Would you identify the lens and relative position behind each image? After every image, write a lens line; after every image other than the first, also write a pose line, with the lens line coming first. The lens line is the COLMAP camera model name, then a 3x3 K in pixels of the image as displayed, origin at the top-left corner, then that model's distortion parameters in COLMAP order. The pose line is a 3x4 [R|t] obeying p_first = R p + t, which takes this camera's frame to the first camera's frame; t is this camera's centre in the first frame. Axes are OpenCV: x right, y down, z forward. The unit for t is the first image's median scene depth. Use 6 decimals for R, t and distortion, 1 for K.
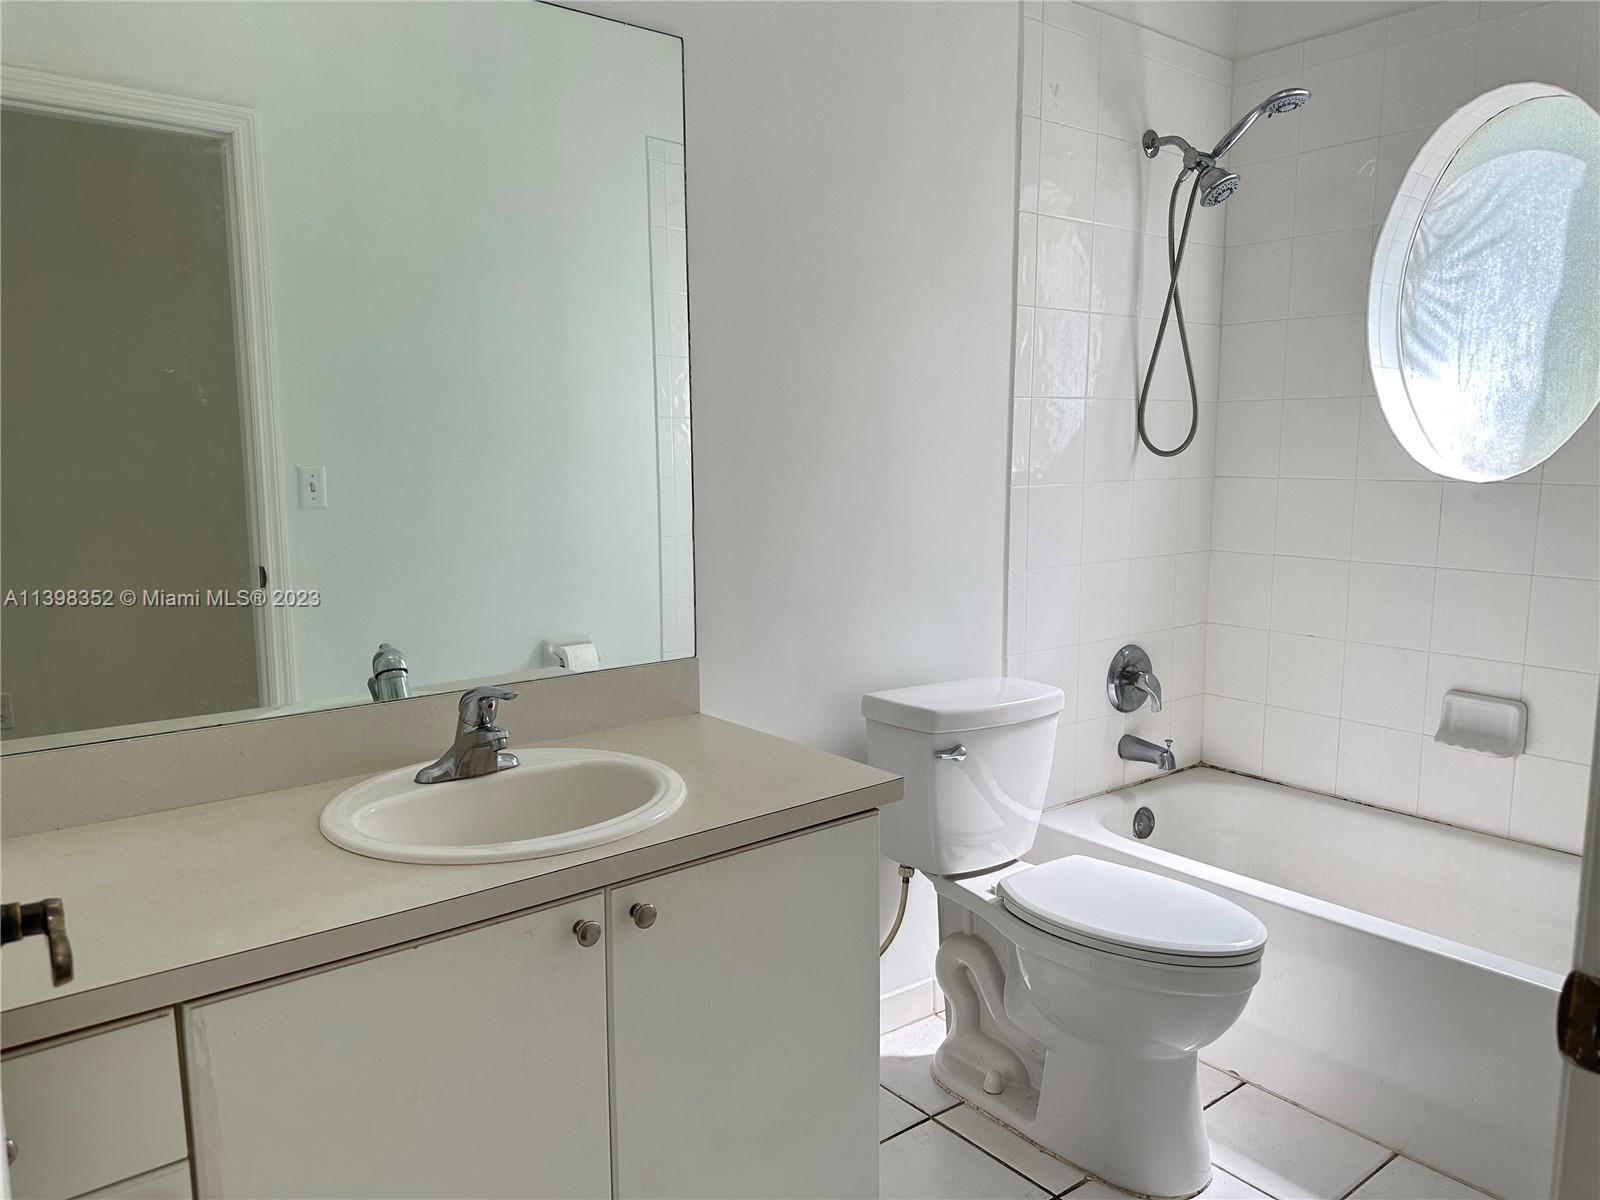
lens RADIAL K [[1123.6, 0, 791.8], [0, 1123.6, 609.5], [0, 0, 1]] dist [0.083951, -0.105928]
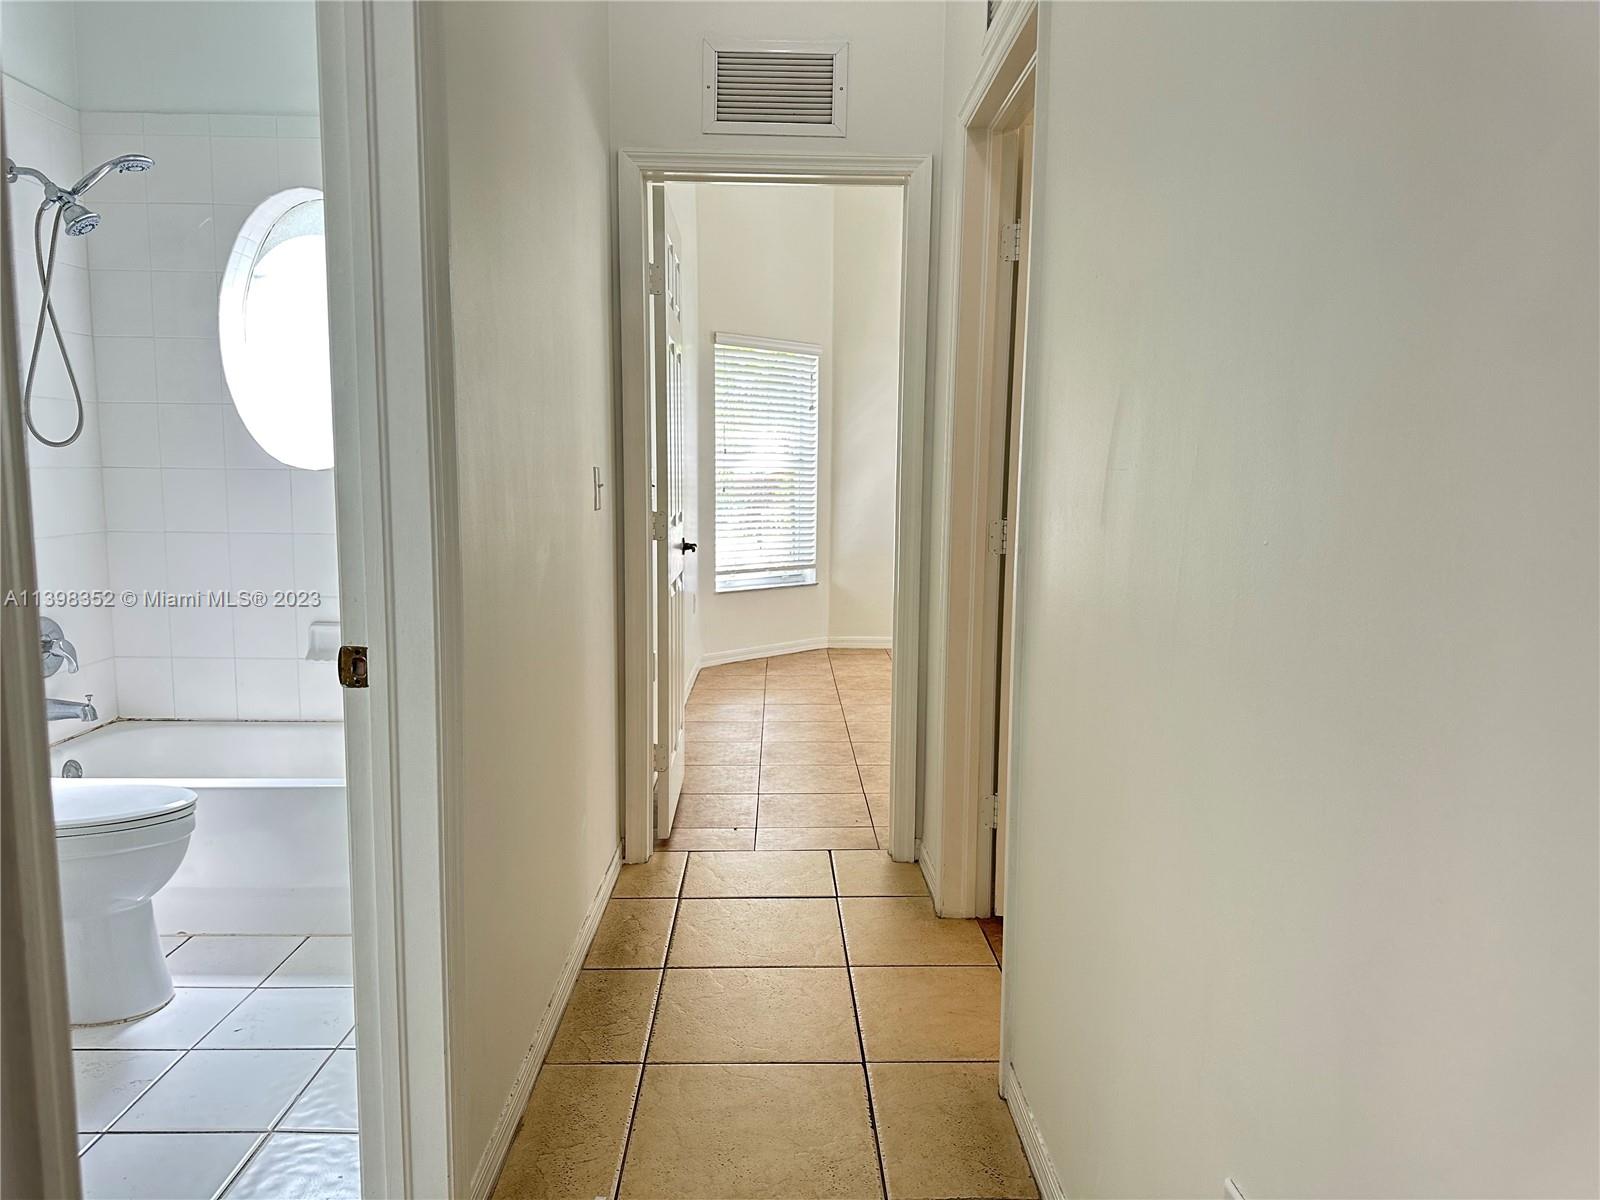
lens RADIAL K [[1123.6, 0, 796.0], [0, 1123.6, 598.2], [0, 0, 1]] dist [0.083951, -0.105928]
pose [[0.605632, -0.079741, 0.791739, -0.139751], [0.099771, 0.994724, 0.023866, 0.061519], [-0.789465, 0.064538, 0.610393, -0.272292]]
